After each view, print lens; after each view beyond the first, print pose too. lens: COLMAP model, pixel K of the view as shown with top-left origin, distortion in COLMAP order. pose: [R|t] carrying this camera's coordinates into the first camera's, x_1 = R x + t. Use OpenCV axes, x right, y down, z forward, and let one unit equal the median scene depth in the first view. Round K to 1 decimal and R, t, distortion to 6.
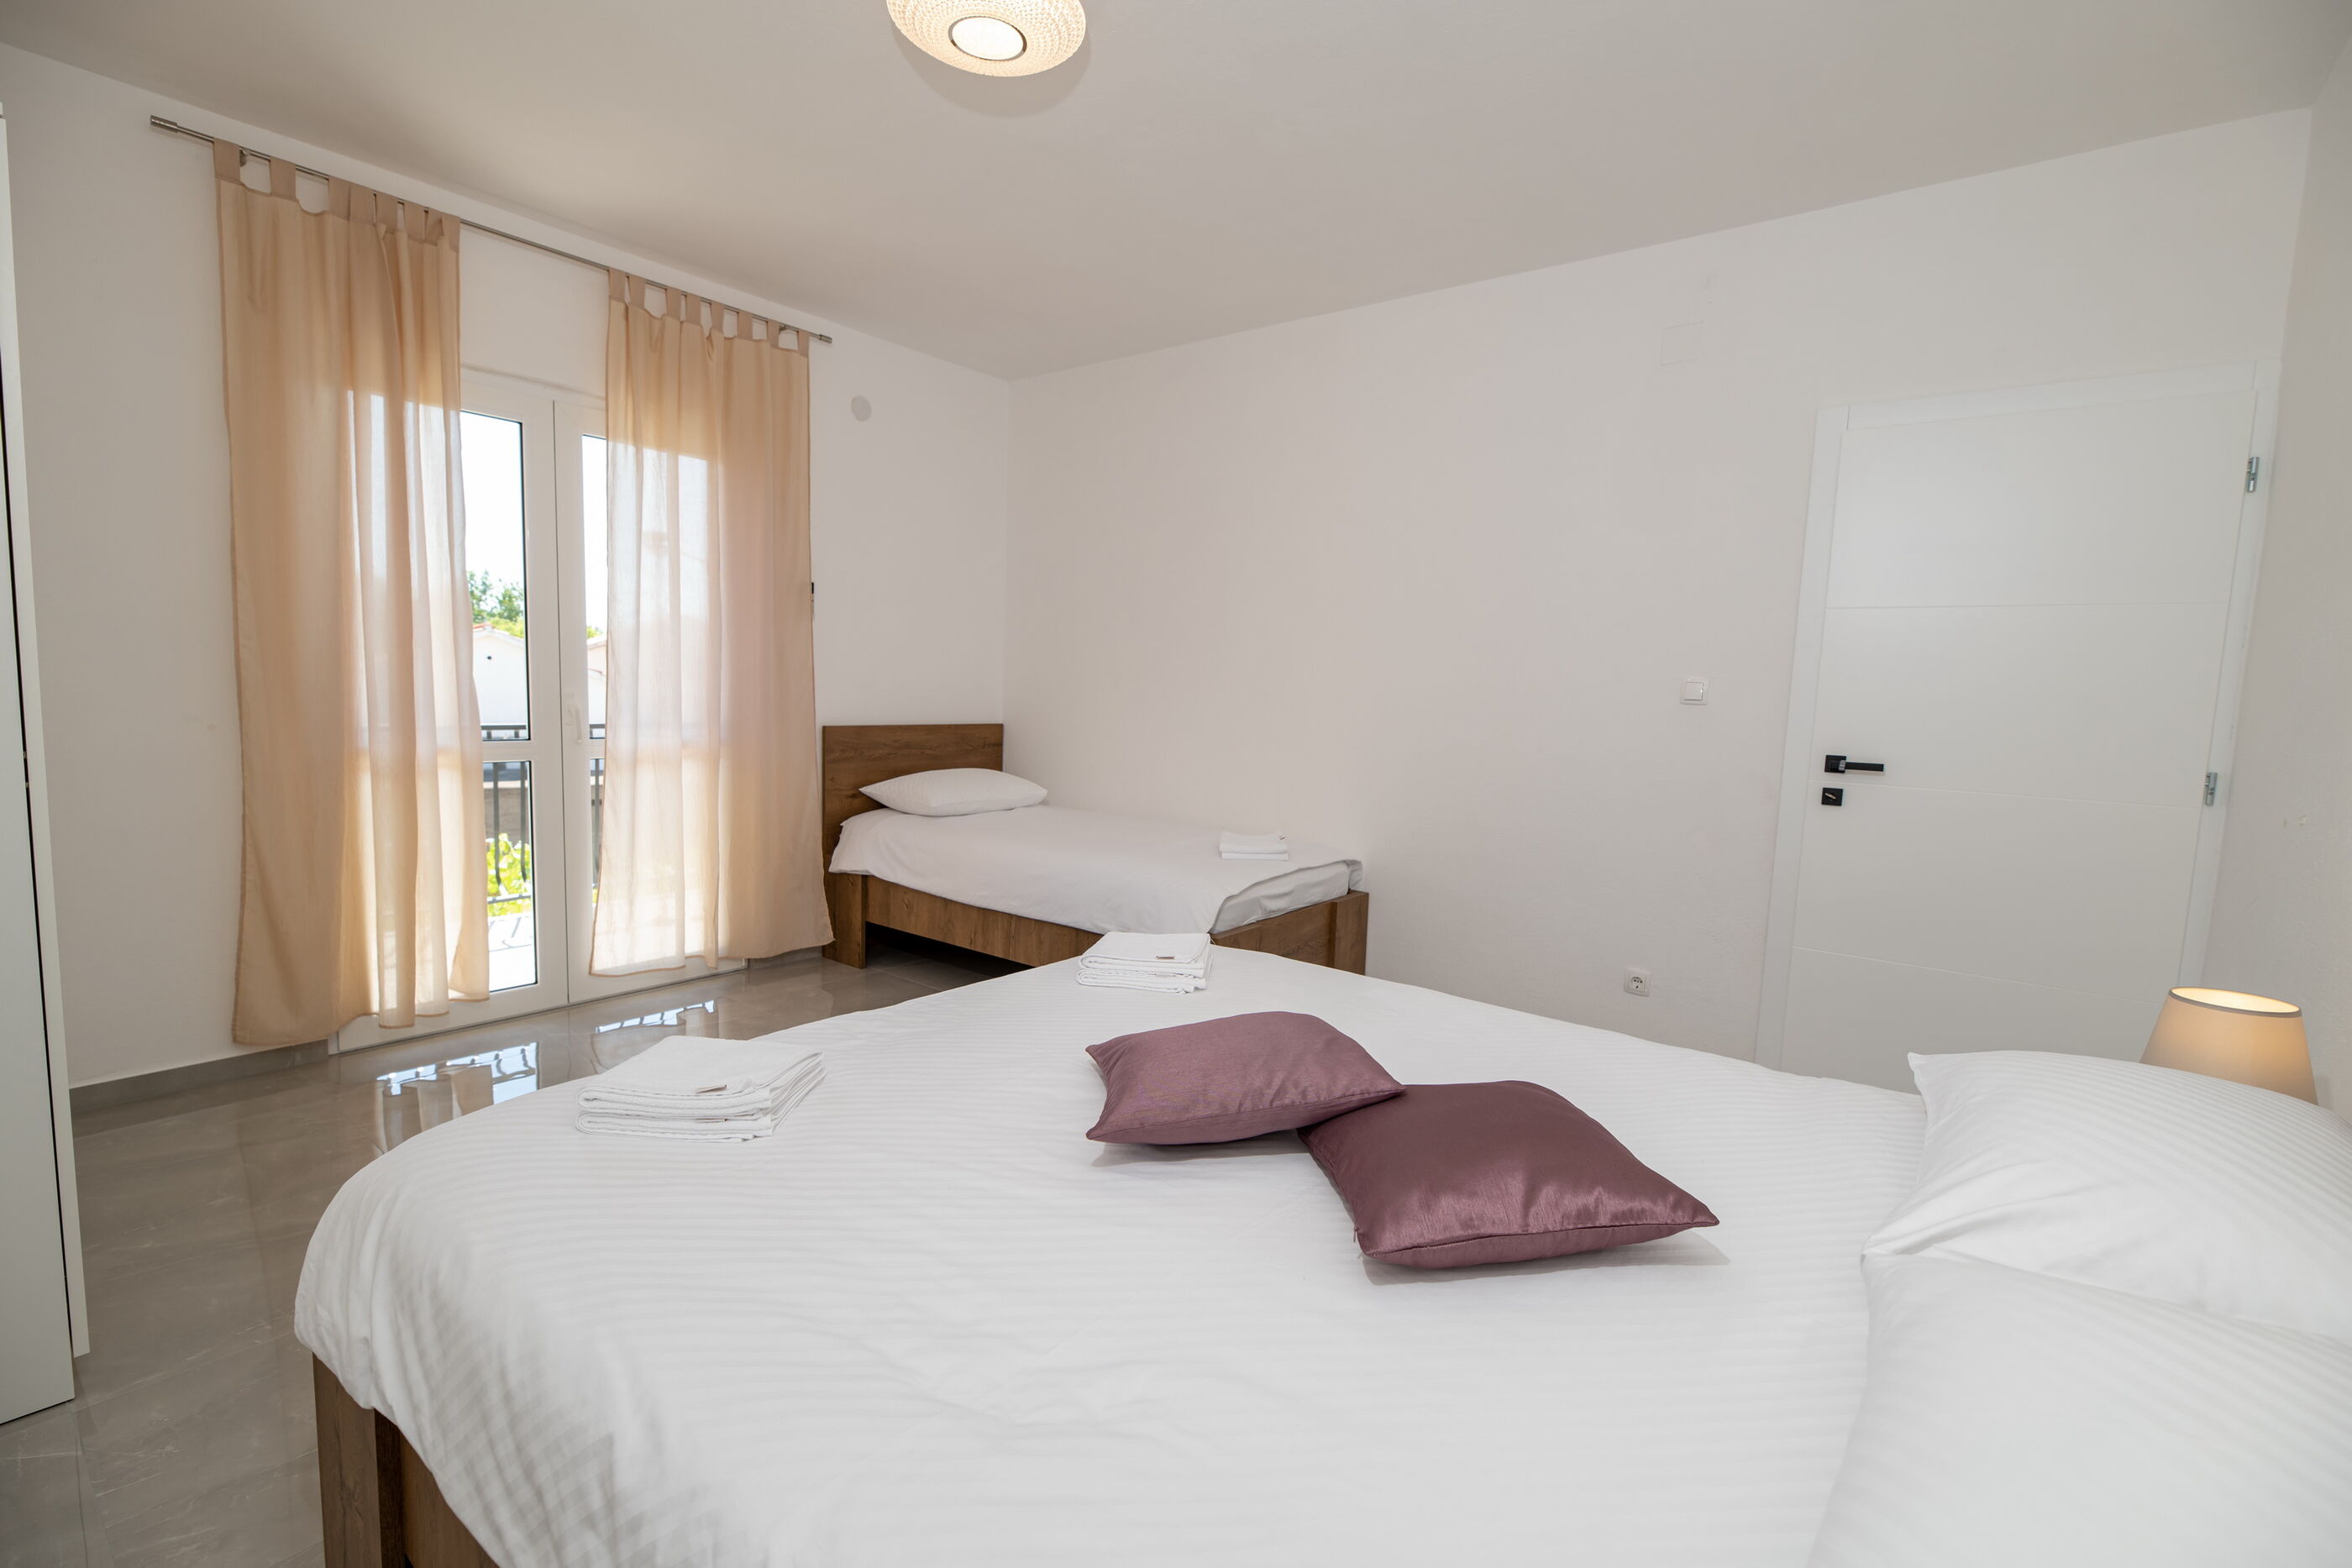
lens RADIAL K [[993.9, 0, 1176.0], [0, 993.9, 784.0], [0, 0, 1]] dist [0.000011, -0.000217]
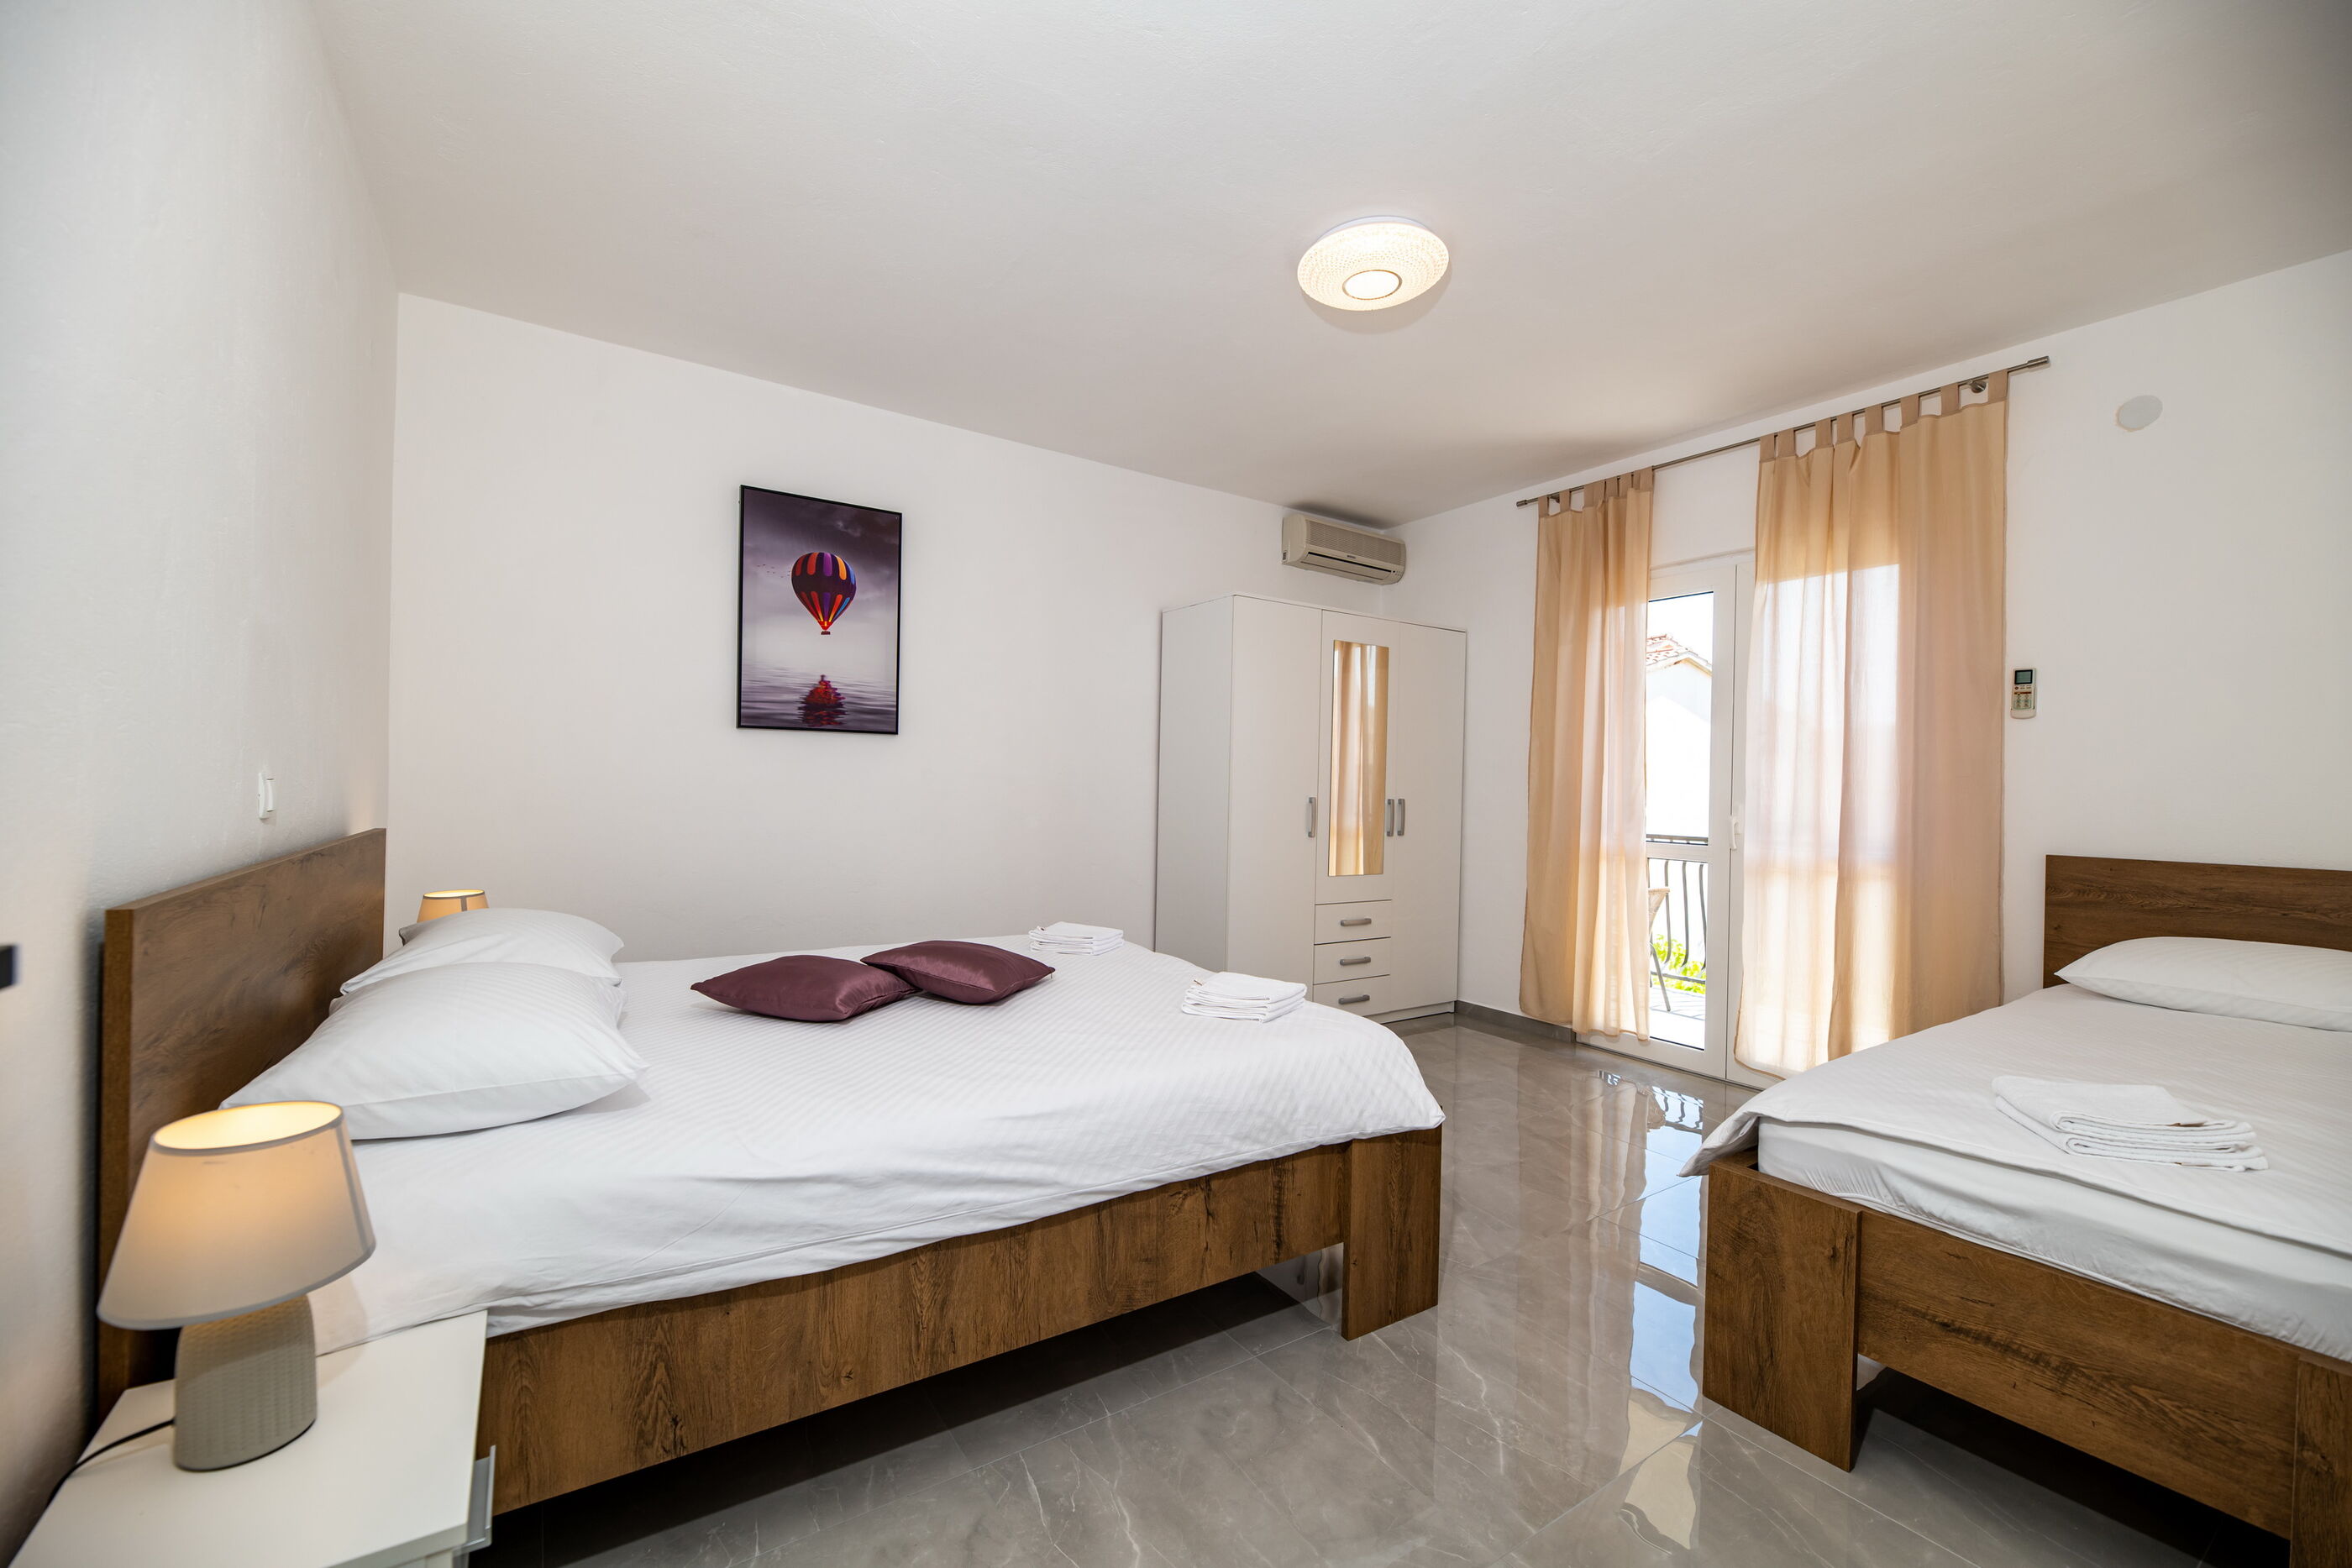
lens RADIAL K [[980.0, 0, 1176.0], [0, 980.0, 784.0], [0, 0, 1]] dist [-0.000363, -0.000026]
pose [[-0.306897, -0.031408, -0.951224, 0.655048], [-0.115233, 0.993329, 0.004380, -0.046071], [0.944741, 0.110957, -0.308469, 0.707235]]
